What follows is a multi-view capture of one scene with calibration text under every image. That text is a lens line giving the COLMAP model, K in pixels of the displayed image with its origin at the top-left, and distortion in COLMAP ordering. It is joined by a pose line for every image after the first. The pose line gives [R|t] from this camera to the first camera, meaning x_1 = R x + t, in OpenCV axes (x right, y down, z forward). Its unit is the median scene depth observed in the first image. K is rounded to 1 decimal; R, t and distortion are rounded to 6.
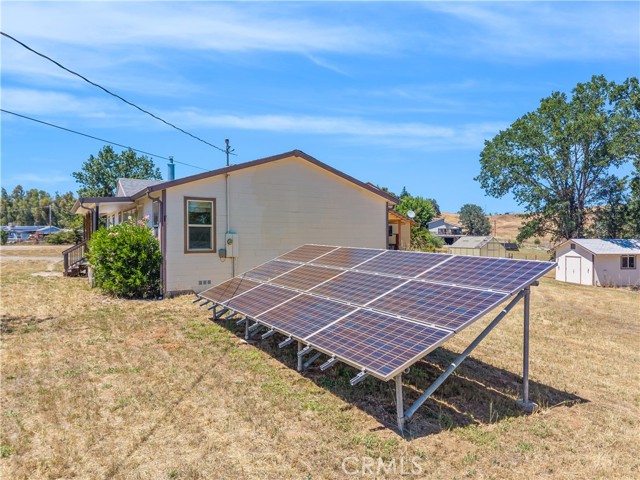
lens RADIAL K [[433.4, 0, 324.1], [0, 433.4, 238.6], [0, 0, 1]] dist [0.054505, -0.065232]
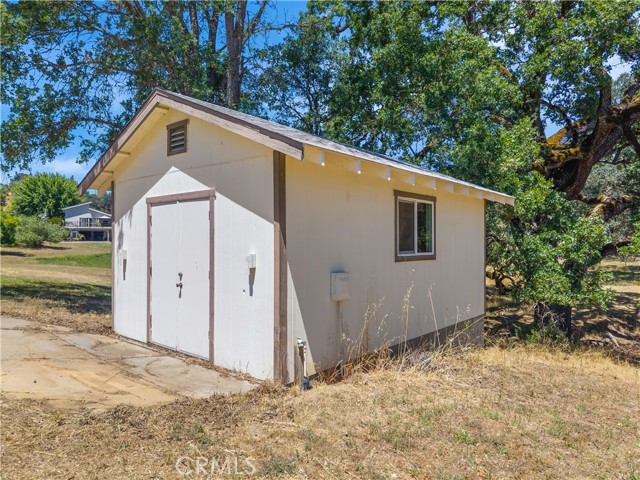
lens RADIAL K [[433.4, 0, 324.1], [0, 433.4, 238.6], [0, 0, 1]] dist [0.054505, -0.065232]
pose [[0.785736, -0.001147, 0.618561, 0.515971], [0.006109, 0.999964, -0.005905, 0.058679], [-0.618532, 0.008419, 0.785715, 0.844242]]
